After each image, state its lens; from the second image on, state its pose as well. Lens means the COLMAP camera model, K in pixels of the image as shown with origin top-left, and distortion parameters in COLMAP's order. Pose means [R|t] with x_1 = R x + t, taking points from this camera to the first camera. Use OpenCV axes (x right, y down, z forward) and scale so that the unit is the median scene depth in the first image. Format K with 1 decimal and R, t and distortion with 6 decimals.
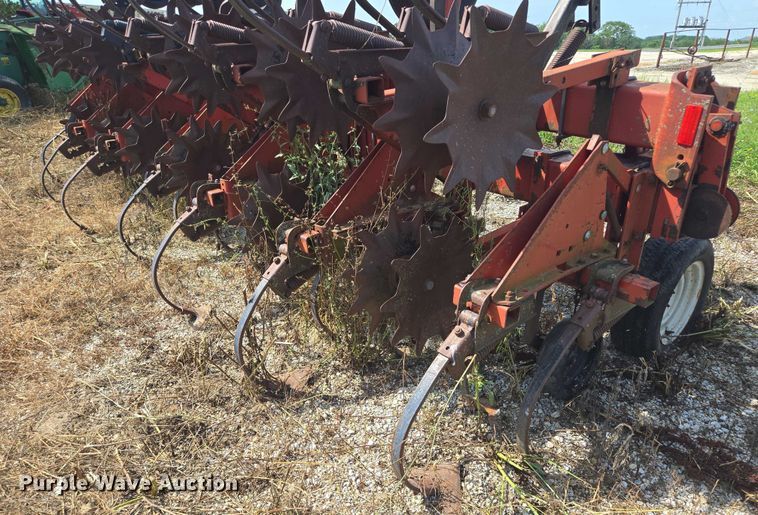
lens RADIAL K [[489.7, 0, 381.0], [0, 489.7, 283.8], [0, 0, 1]] dist [0.069844, -0.052536]
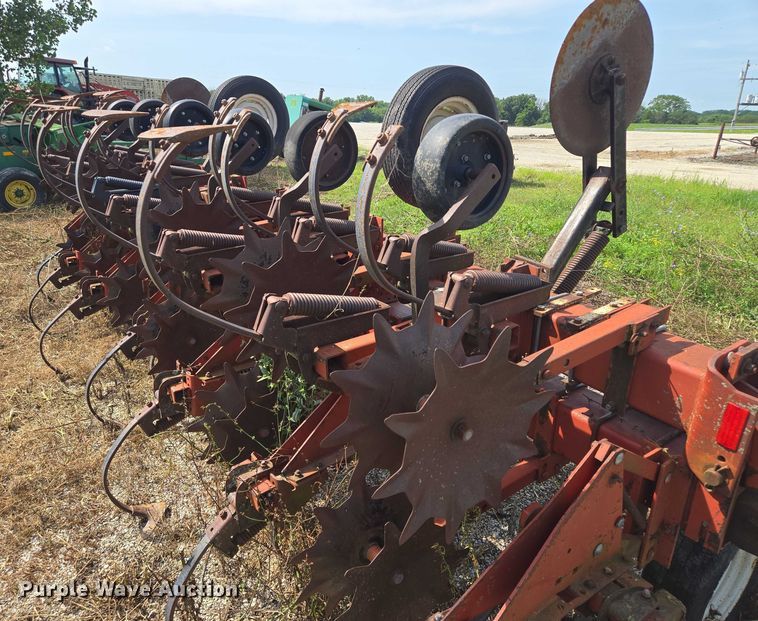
lens RADIAL K [[527.5, 0, 345.9], [0, 527.5, 310.6], [0, 0, 1]] dist [0.070547, -0.055260]
pose [[0.993487, 0.054738, -0.099937, 0.071742], [-0.063798, 0.993912, -0.089832, -0.325568], [0.094411, 0.095622, 0.990930, 0.067475]]
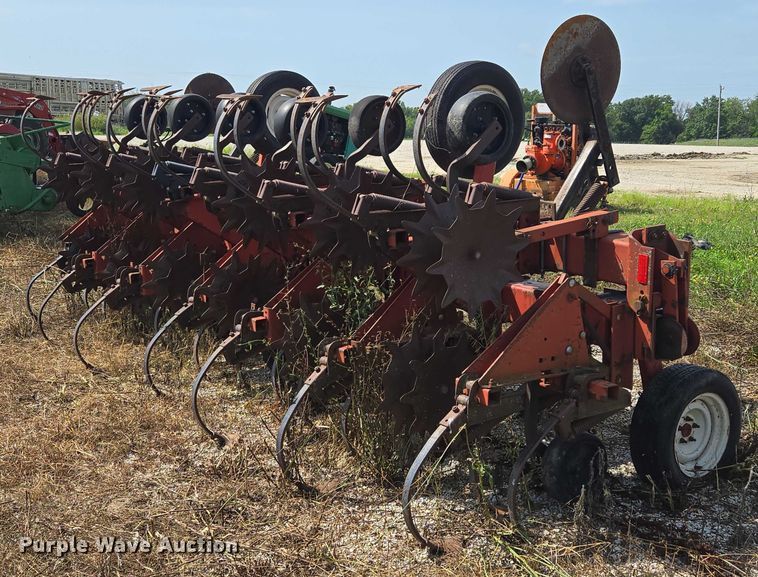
lens RADIAL K [[943.2, 0, 379.0], [0, 943.2, 288.5], [0, 0, 1]] dist [0.071015, -0.000476]
pose [[0.995798, 0.021832, -0.088932, 0.129956], [-0.045543, 0.960610, -0.274144, 0.375126], [0.079444, 0.277042, 0.957568, -1.194211]]
